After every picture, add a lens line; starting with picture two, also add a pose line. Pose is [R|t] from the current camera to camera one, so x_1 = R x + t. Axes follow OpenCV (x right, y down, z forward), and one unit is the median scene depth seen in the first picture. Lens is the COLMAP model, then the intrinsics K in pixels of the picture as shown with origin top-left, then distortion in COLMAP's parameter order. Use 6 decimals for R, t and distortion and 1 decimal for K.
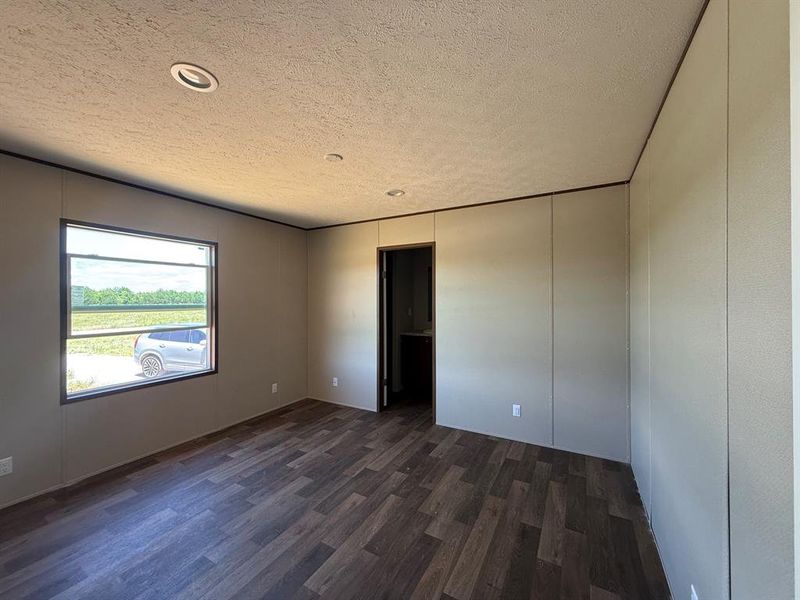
lens RADIAL K [[321.9, 0, 399.0], [0, 321.9, 299.3], [0, 0, 1]] dist [0.001612, 0.000501]
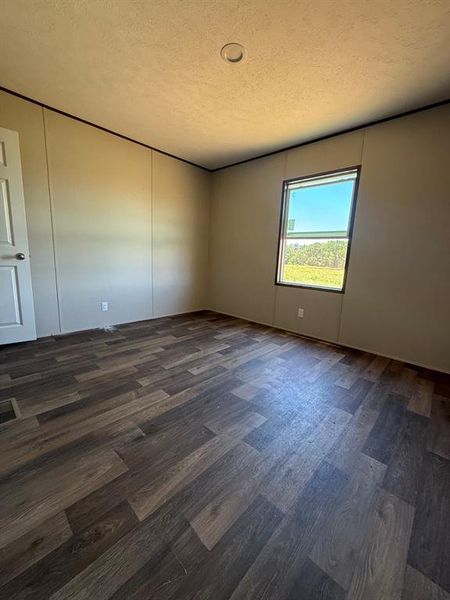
lens RADIAL K [[241.4, 0, 222.7], [0, 241.4, 299.9], [0, 0, 1]] dist [0.001612, 0.000501]
pose [[-0.968063, -0.085950, 0.235514, -0.395823], [-0.044771, 0.983564, 0.174920, 0.171945], [-0.246677, 0.158790, -0.956000, 1.675082]]
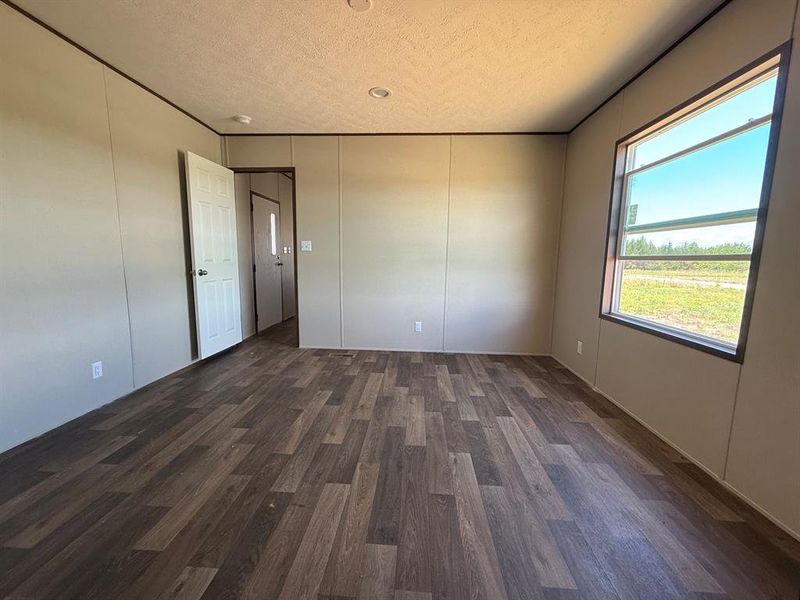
lens RADIAL K [[321.9, 0, 398.5], [0, 321.9, 296.3], [0, 0, 1]] dist [0.001612, 0.000501]
pose [[-0.900180, 0.037520, -0.433898, 0.063419], [-0.016280, 0.992687, 0.119615, 0.129715], [0.435213, 0.114739, -0.892986, 1.654414]]
